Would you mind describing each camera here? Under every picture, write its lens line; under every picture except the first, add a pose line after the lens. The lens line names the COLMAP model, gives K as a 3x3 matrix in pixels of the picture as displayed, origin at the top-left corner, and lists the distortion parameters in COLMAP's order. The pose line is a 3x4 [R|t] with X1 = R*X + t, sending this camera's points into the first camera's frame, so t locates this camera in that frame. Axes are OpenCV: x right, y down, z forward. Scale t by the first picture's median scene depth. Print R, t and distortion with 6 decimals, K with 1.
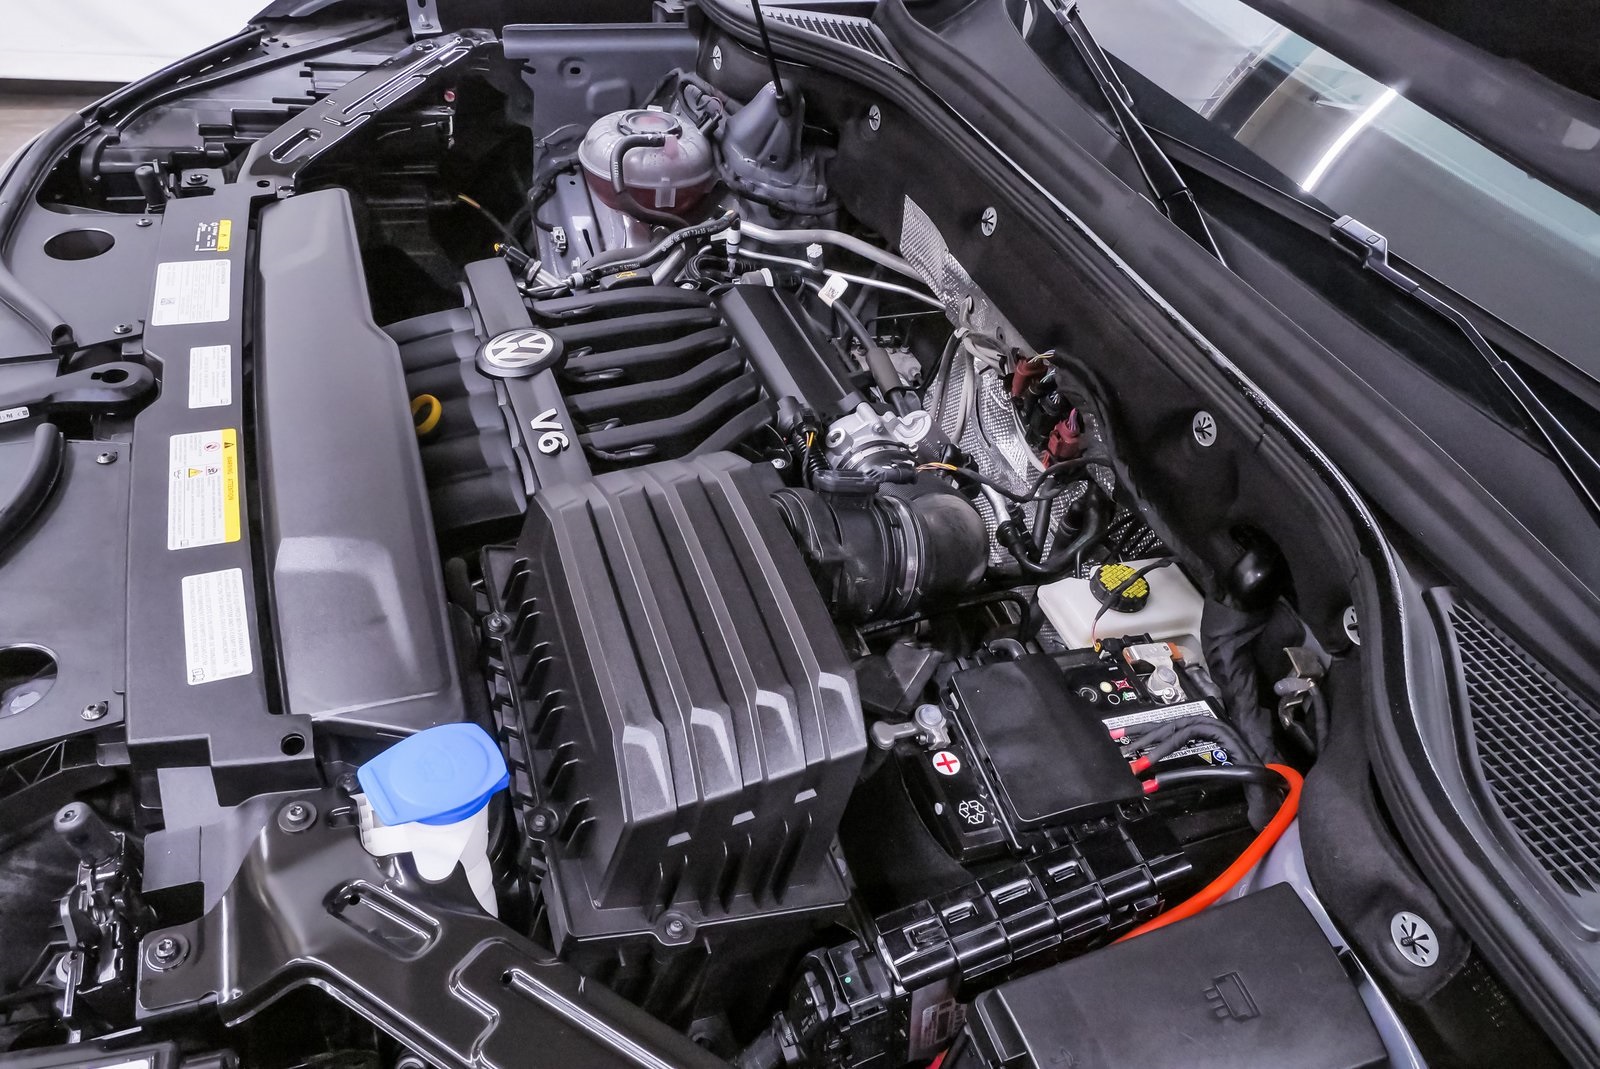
lens RADIAL K [[1169.9, 0, 802.8], [0, 1169.9, 535.6], [0, 0, 1]] dist [-0.043485, 0.011313]
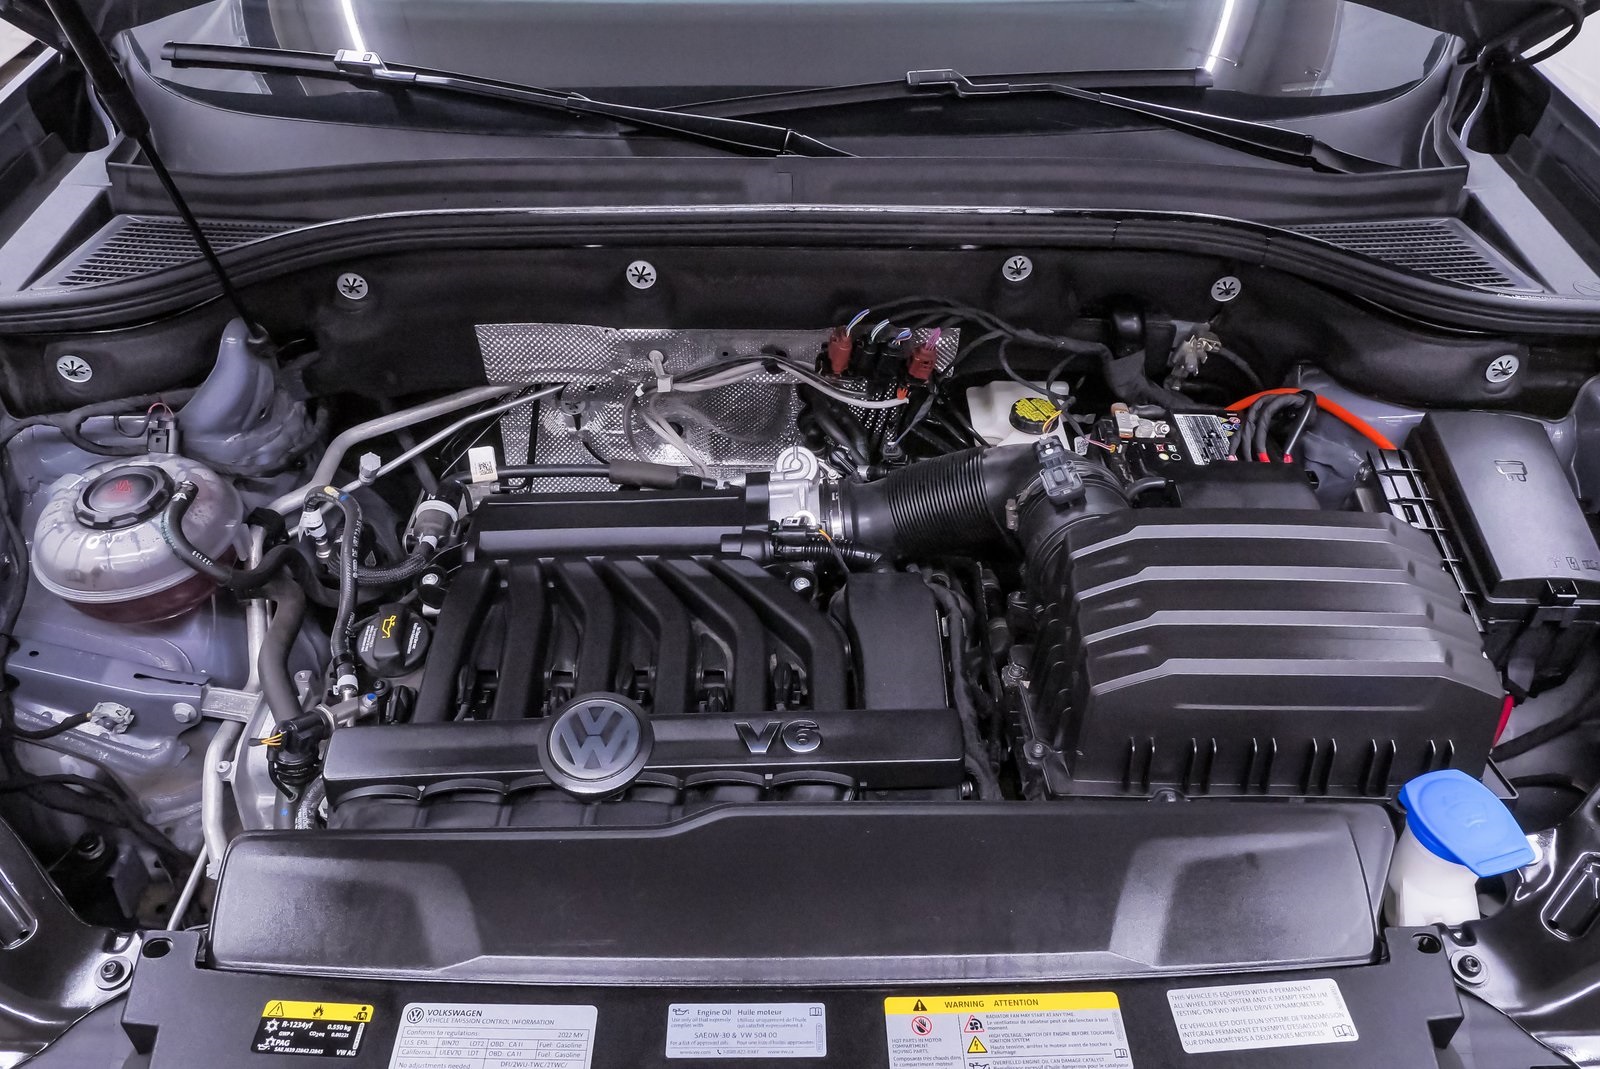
lens RADIAL K [[1169.9, 0, 803.5], [0, 1169.9, 536.9], [0, 0, 1]] dist [-0.043485, 0.011313]
pose [[0.333465, -0.716318, 0.612935, -0.601715], [0.643089, 0.648238, 0.407705, -0.493824], [-0.689374, 0.258216, 0.676821, 0.370726]]
